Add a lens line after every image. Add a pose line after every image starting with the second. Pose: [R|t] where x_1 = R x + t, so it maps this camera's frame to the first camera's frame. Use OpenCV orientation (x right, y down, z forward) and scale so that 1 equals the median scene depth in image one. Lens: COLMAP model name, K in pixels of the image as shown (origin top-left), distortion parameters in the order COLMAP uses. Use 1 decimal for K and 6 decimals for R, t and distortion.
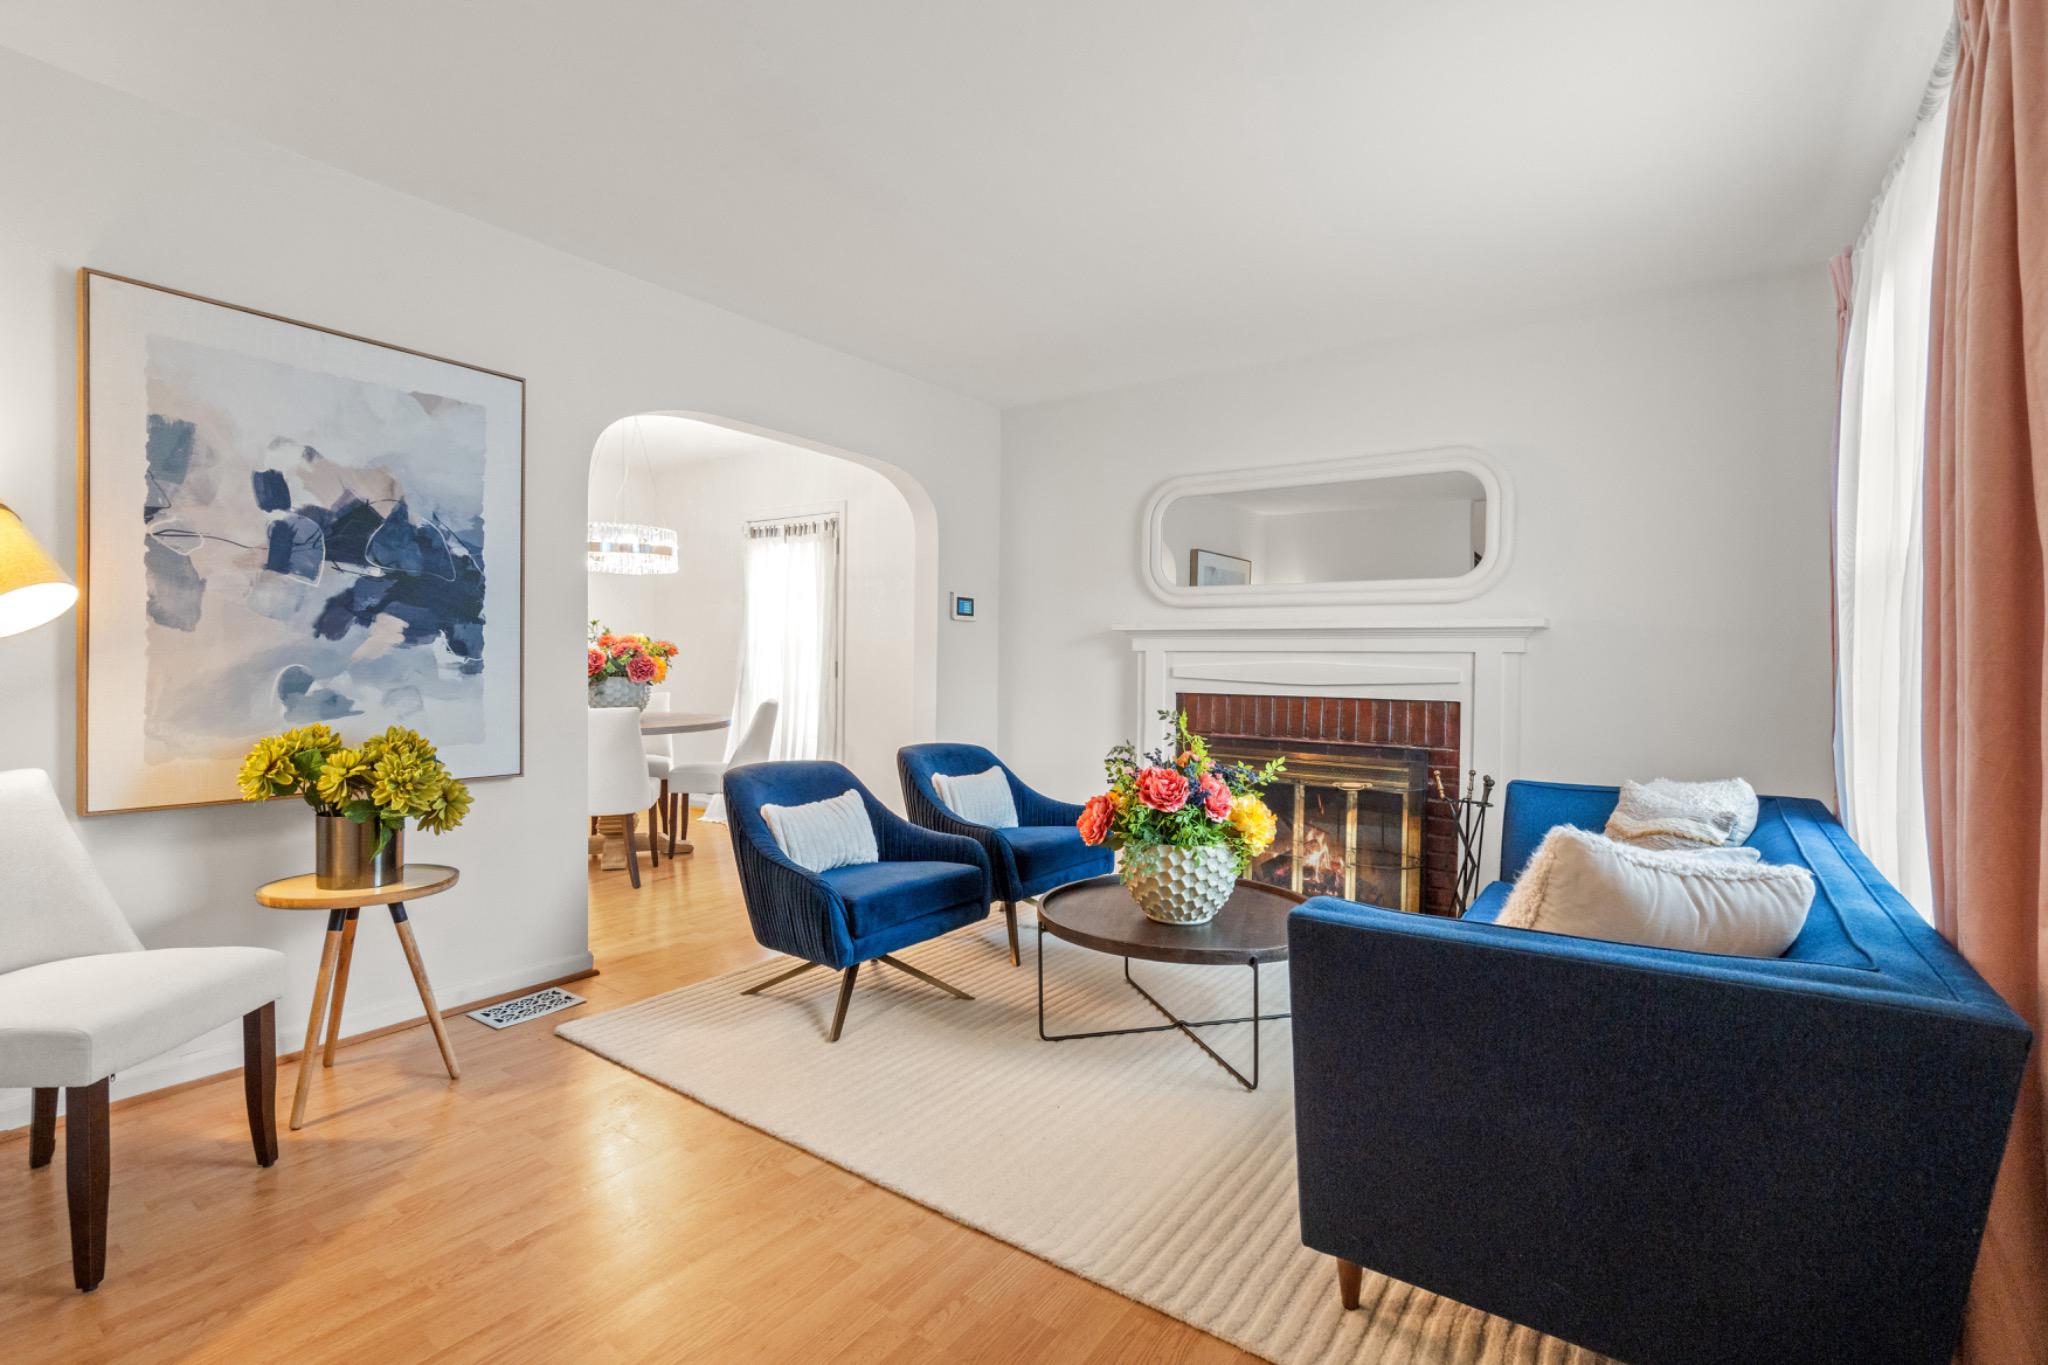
lens RADIAL K [[929.0, 0, 1009.2], [0, 929.0, 693.6], [0, 0, 1]] dist [-0.000651, 0.000633]
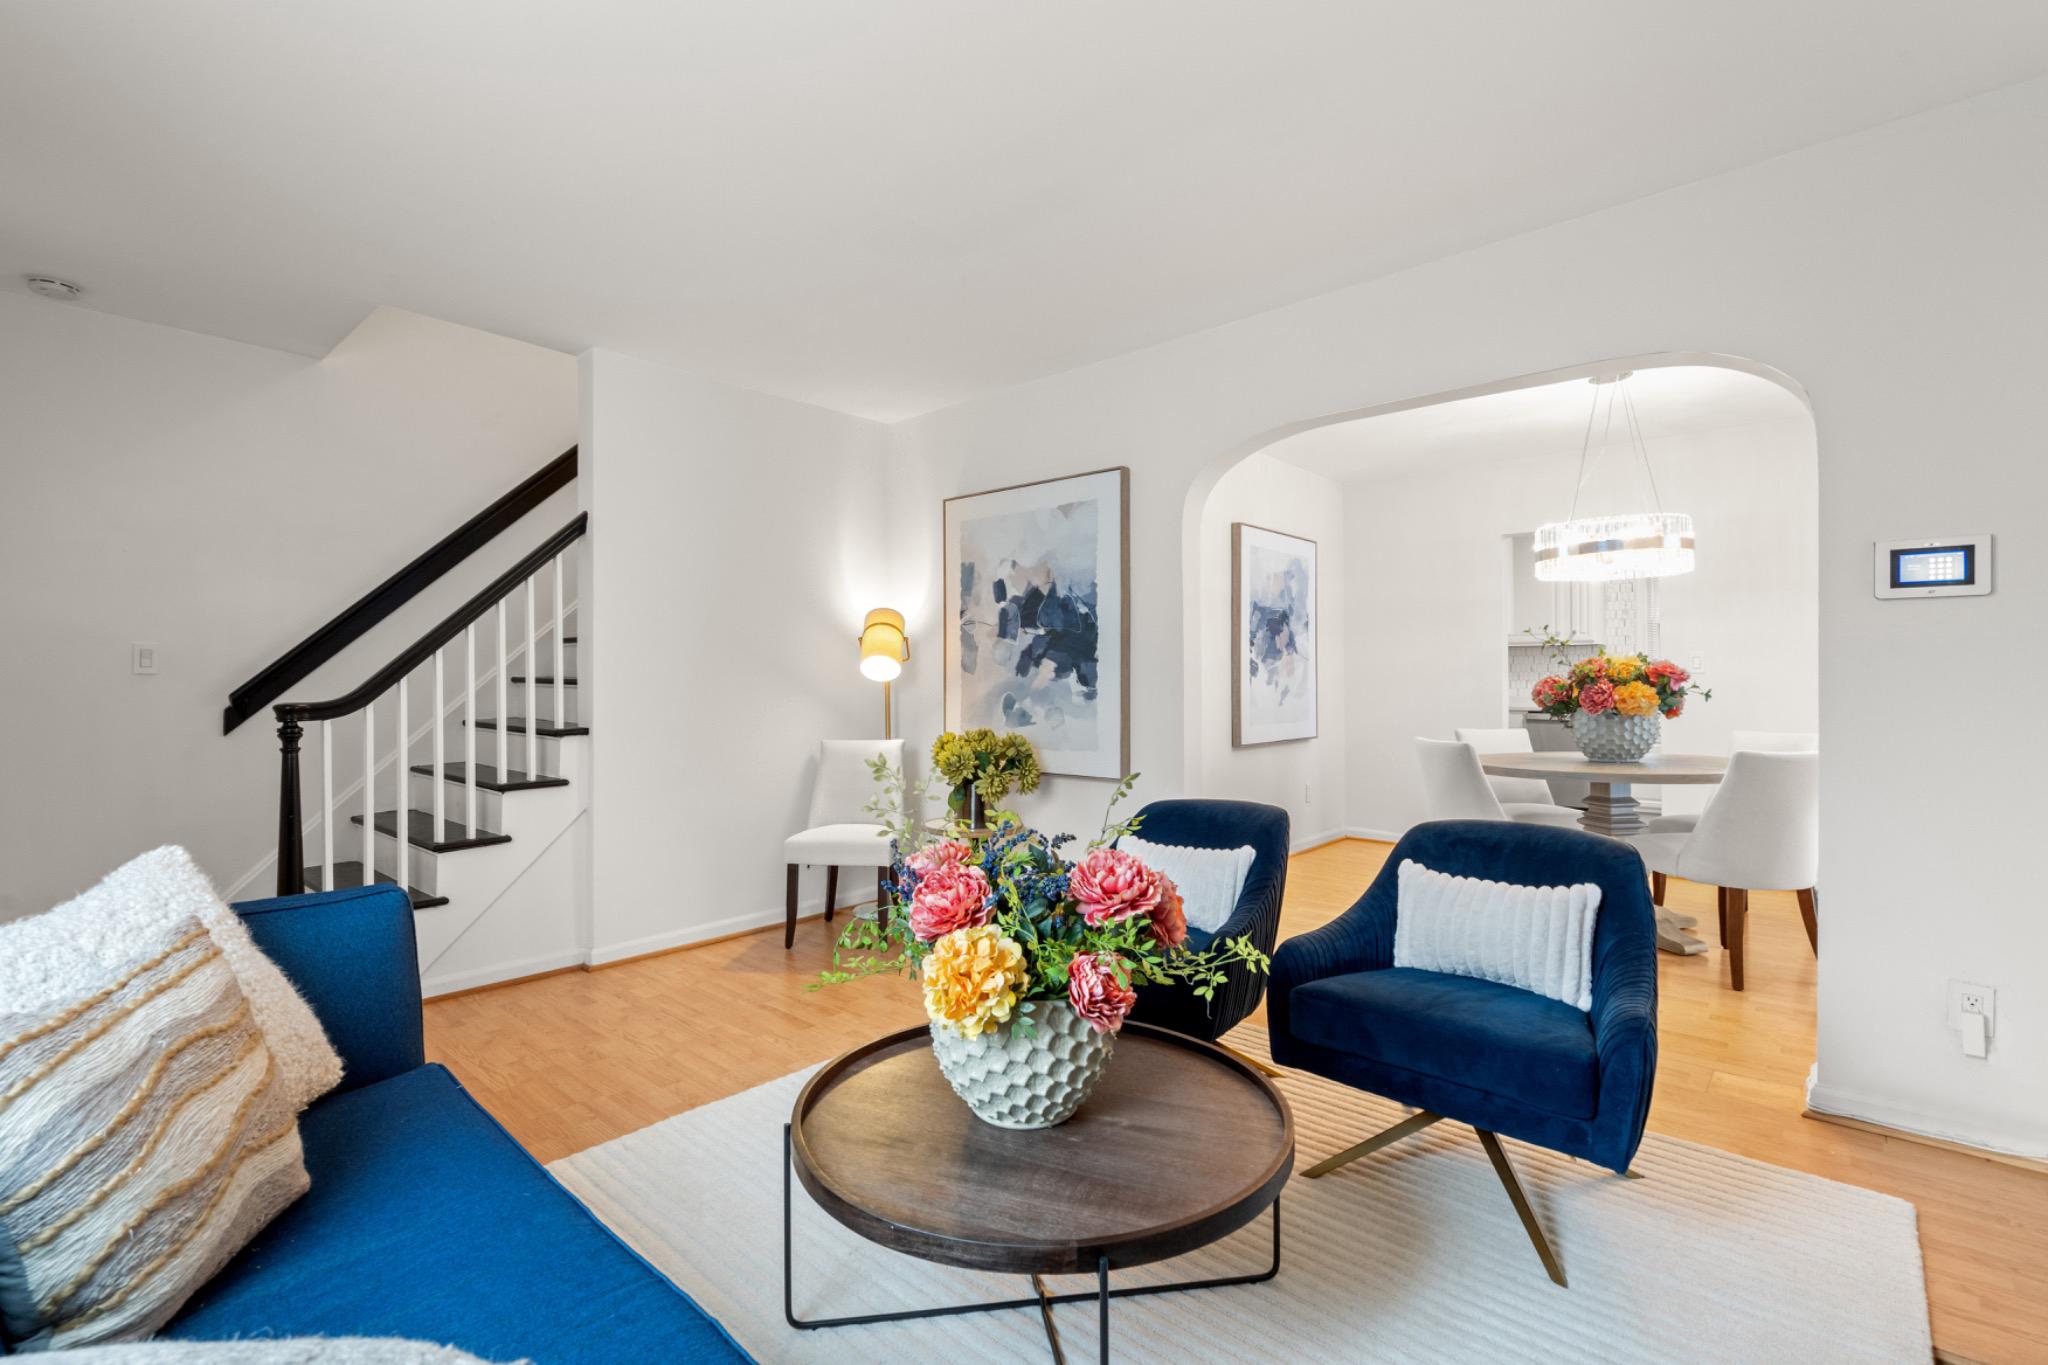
lens RADIAL K [[929.0, 0, 1009.2], [0, 929.0, 693.6], [0, 0, 1]] dist [-0.000651, 0.000633]
pose [[-0.108994, 0.002656, -0.994039, 0.844357], [-0.032089, 0.999466, 0.006189, -0.037199], [0.993524, 0.032572, -0.108851, 1.121215]]
